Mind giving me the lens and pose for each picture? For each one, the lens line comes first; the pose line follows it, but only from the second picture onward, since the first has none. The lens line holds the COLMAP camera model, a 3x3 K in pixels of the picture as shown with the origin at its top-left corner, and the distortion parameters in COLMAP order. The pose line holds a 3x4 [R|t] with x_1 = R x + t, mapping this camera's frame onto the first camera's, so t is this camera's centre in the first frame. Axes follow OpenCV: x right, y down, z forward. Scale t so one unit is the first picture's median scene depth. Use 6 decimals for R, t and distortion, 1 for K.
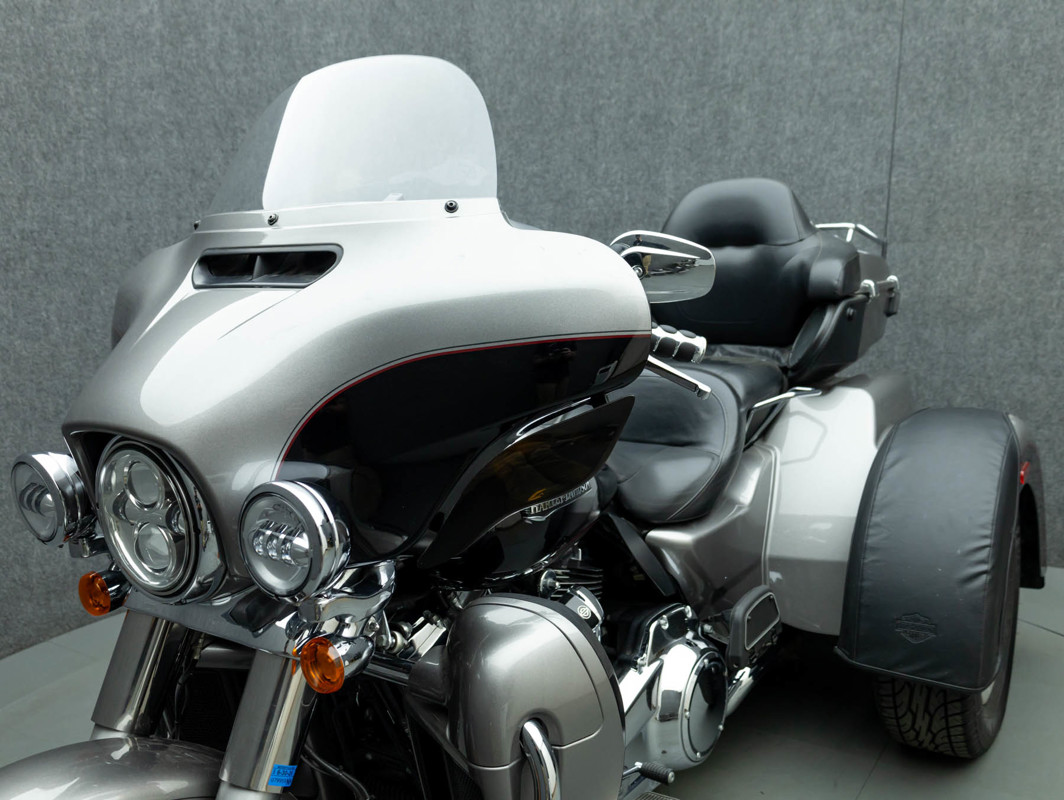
lens RADIAL K [[964.5, 0, 540.2], [0, 964.5, 396.5], [0, 0, 1]] dist [-0.015666, -0.003934]
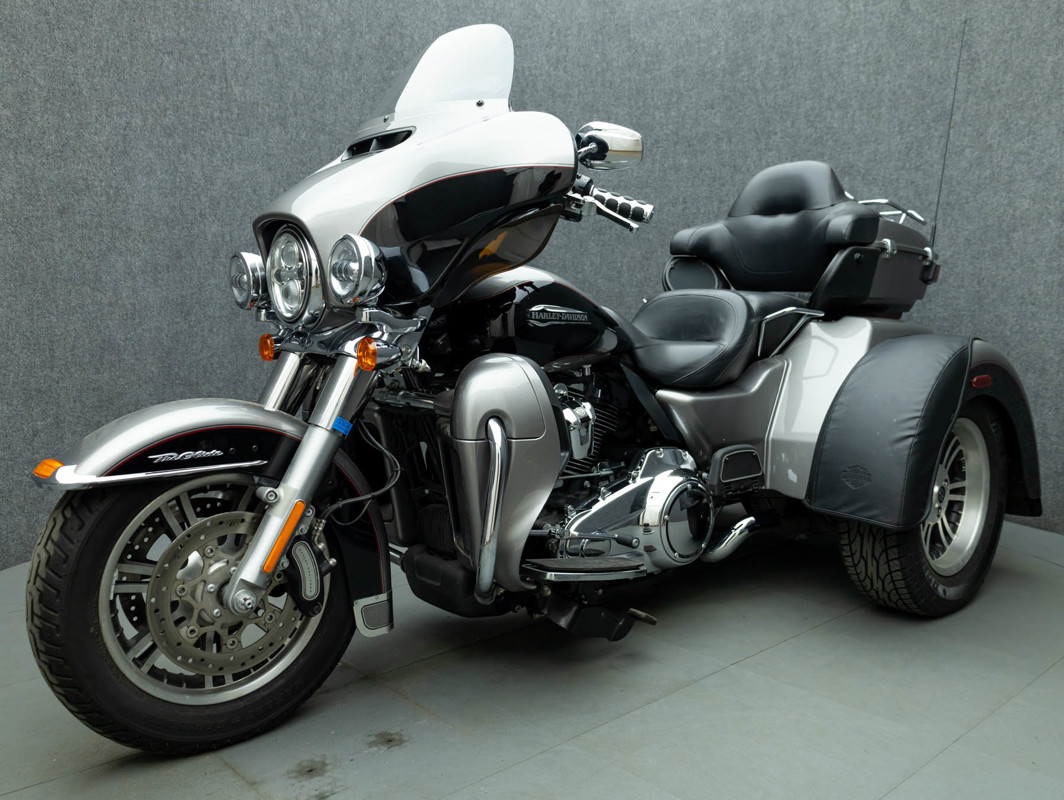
lens RADIAL K [[911.9, 0, 549.4], [0, 911.9, 407.5], [0, 0, 1]] dist [-0.037107, 0.000634]
pose [[0.501744, 0.151991, -0.851558, 0.634420], [-0.178883, 0.981394, 0.069765, 0.052063], [0.846318, 0.117325, 0.519597, 0.165029]]
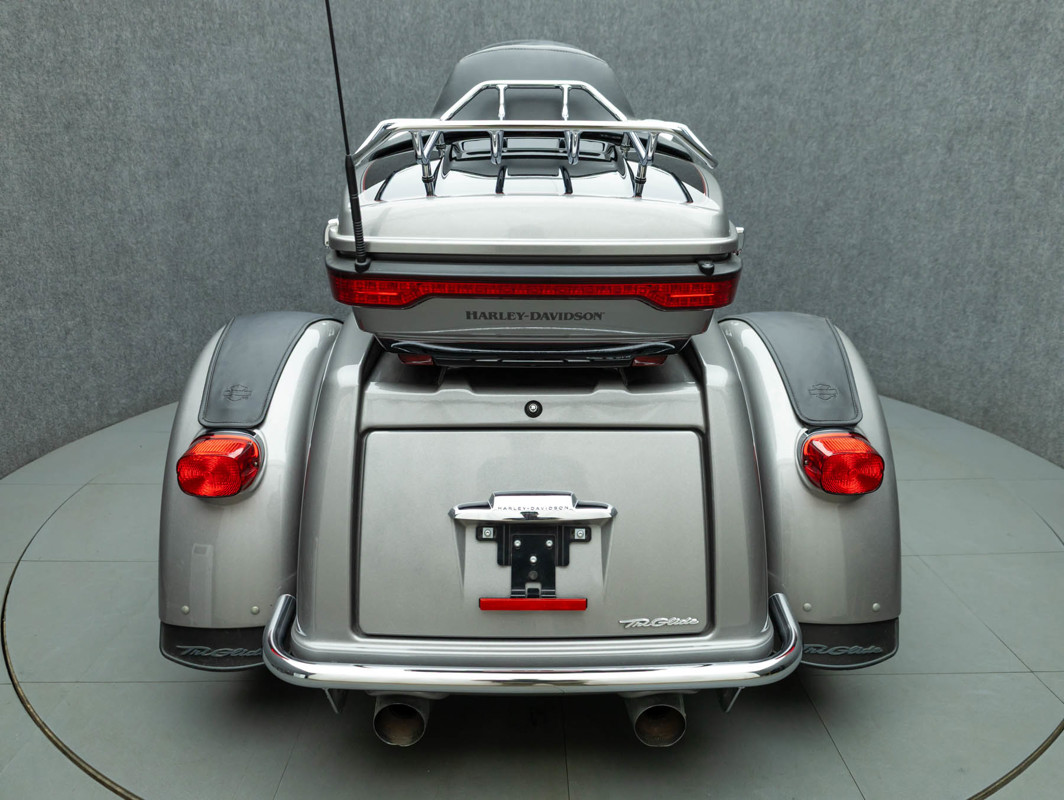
lens RADIAL K [[774.6, 0, 534.3], [0, 774.6, 405.9], [0, 0, 1]] dist [0.019937, -0.026321]
pose [[0.563660, 0.313880, -0.764046, 0.619022], [-0.188878, 0.949458, 0.250709, -0.014119], [0.804122, 0.002997, 0.594456, 0.099860]]
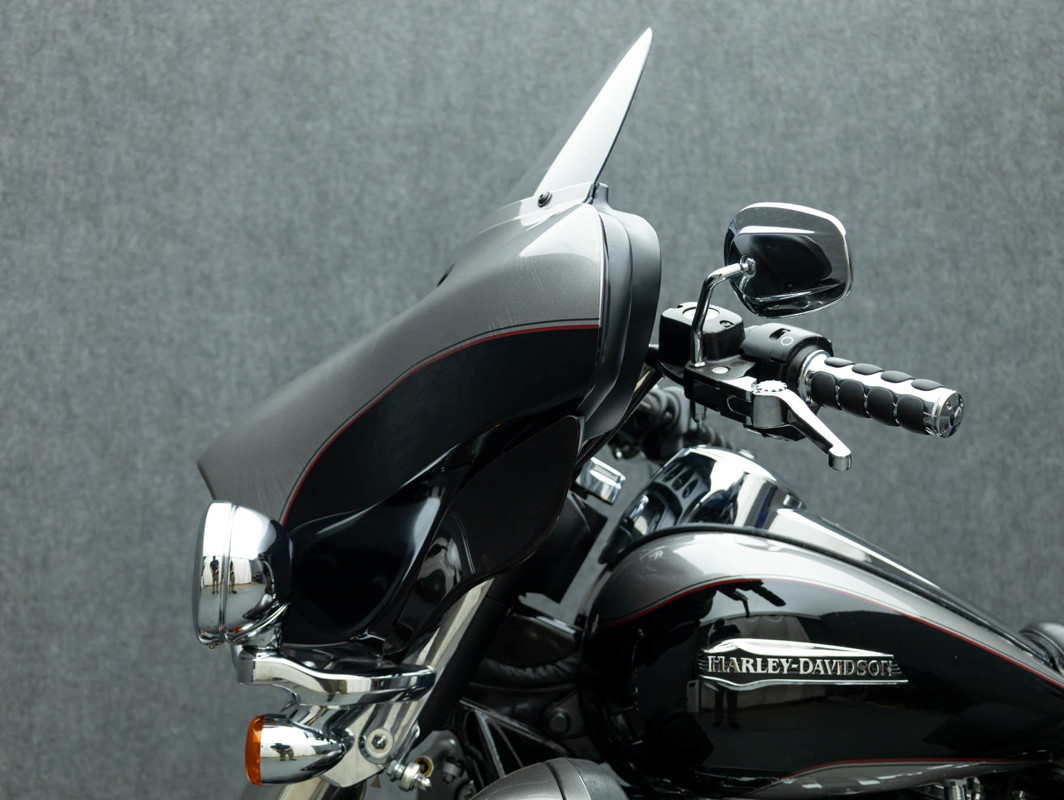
lens RADIAL K [[1560.3, 0, 538.2], [0, 1560.3, 398.5], [0, 0, 1]] dist [0.025566, 0.000000]
pose [[0.622698, -0.030251, -0.781877, 0.326865], [-0.156878, 0.974136, -0.162629, 0.057591], [0.766574, 0.223929, 0.601847, 0.093904]]
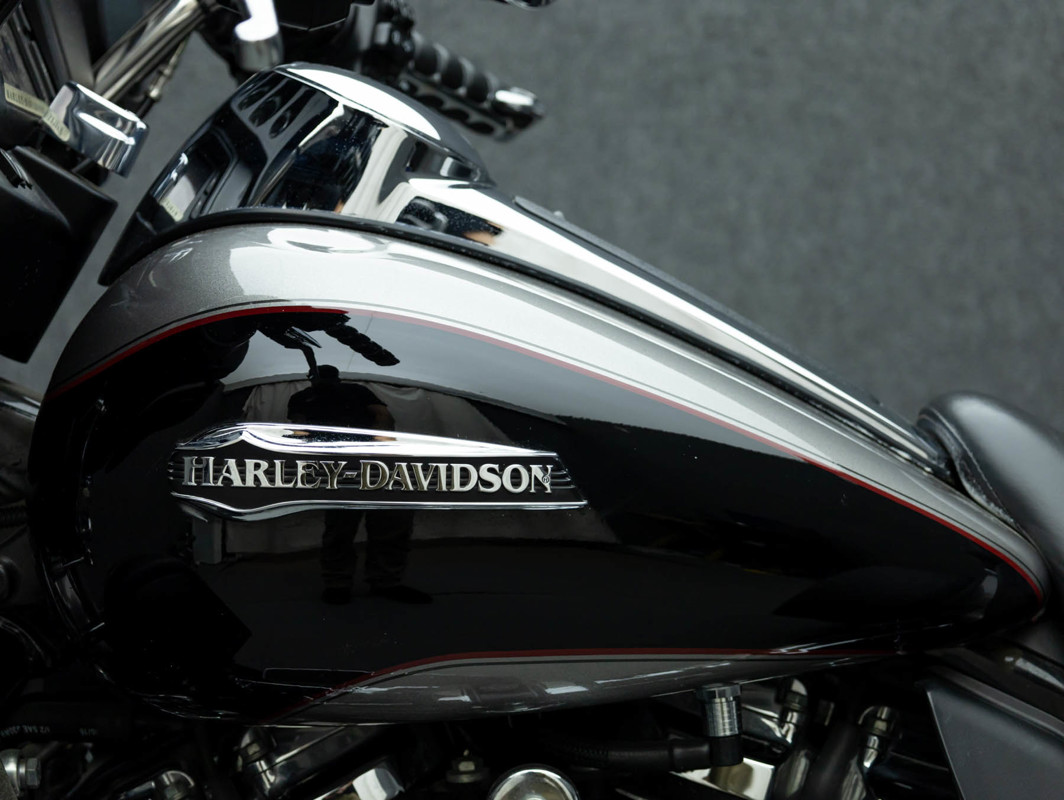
lens RADIAL K [[2491.3, 0, 527.3], [0, 2491.3, 402.0], [0, 0, 1]] dist [0.082694, 0.000000]
pose [[0.587582, 0.072820, -0.805881, 0.331312], [-0.155534, 0.987535, -0.024169, 0.042794], [0.794076, 0.139544, 0.591584, 0.232744]]
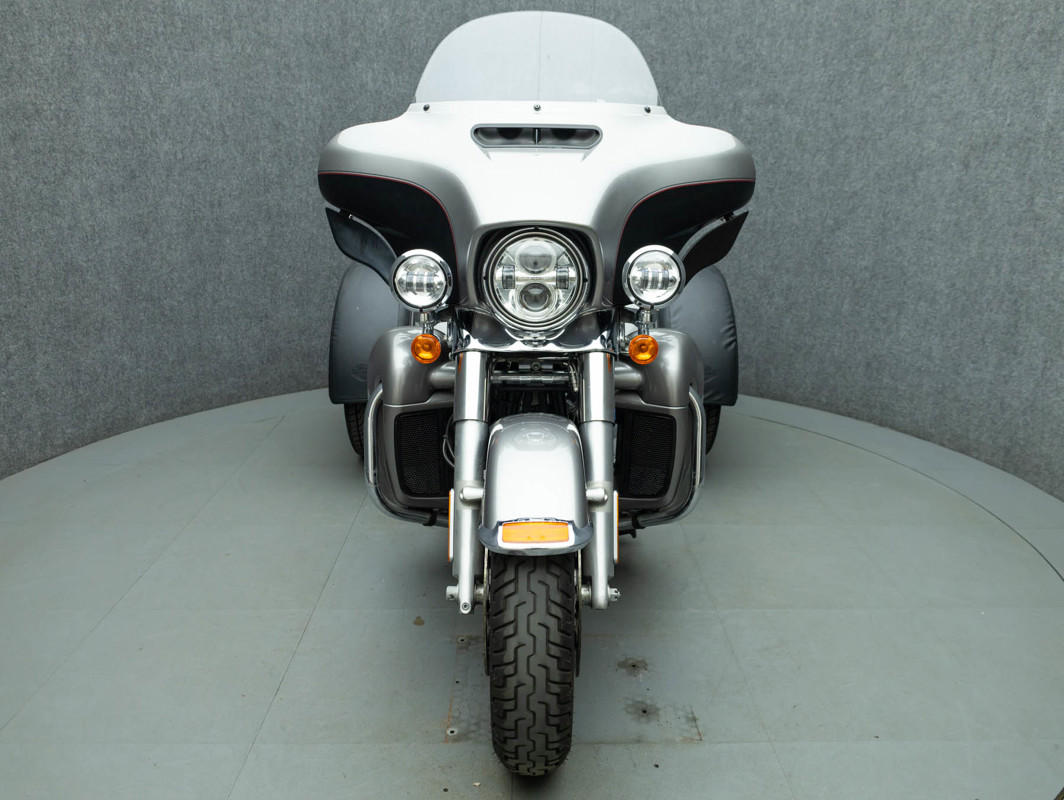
lens RADIAL K [[849.4, 0, 535.0], [0, 849.4, 406.4], [0, 0, 1]] dist [0.030333, -0.043711]
pose [[0.551435, 0.298646, -0.778929, 0.643893], [-0.194597, 0.954014, 0.228013, -0.037075], [0.811204, 0.025843, 0.584192, 0.124786]]
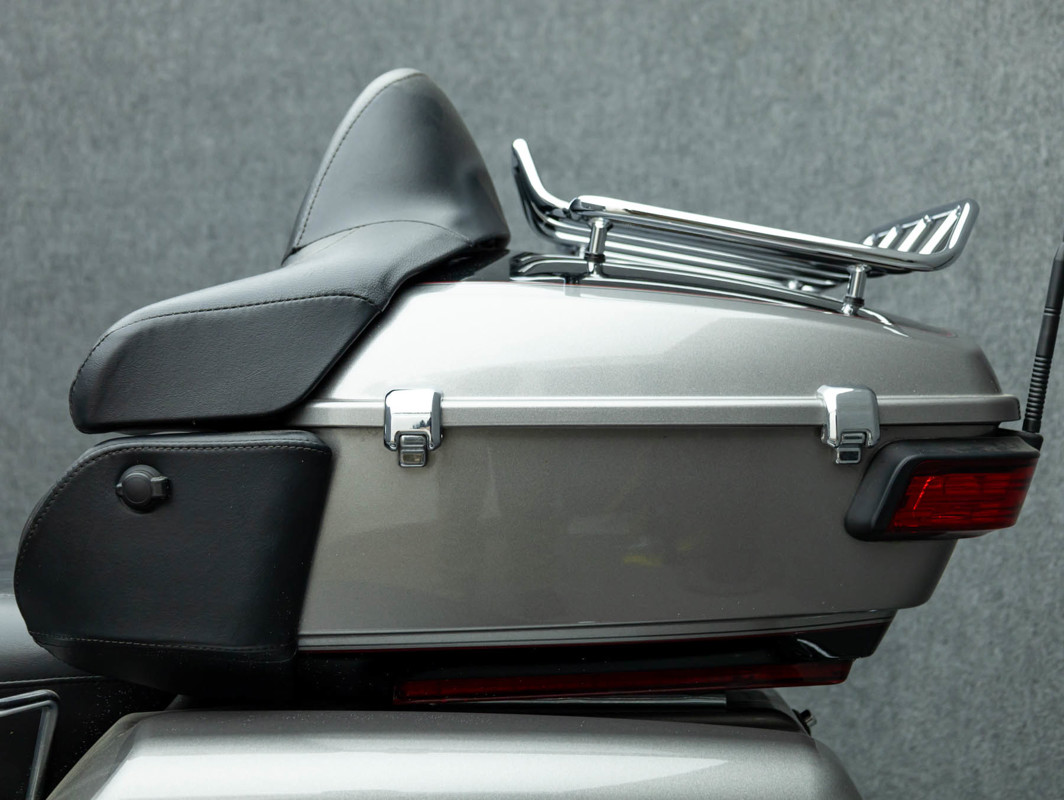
lens RADIAL K [[1757.8, 0, 513.9], [0, 1757.8, 405.3], [0, 0, 1]] dist [0.051502, 0.000000]
pose [[0.560969, 0.057028, -0.825870, 0.588268], [-0.136576, 0.990329, -0.024385, -0.074342], [0.816493, 0.126473, 0.563333, 0.519488]]
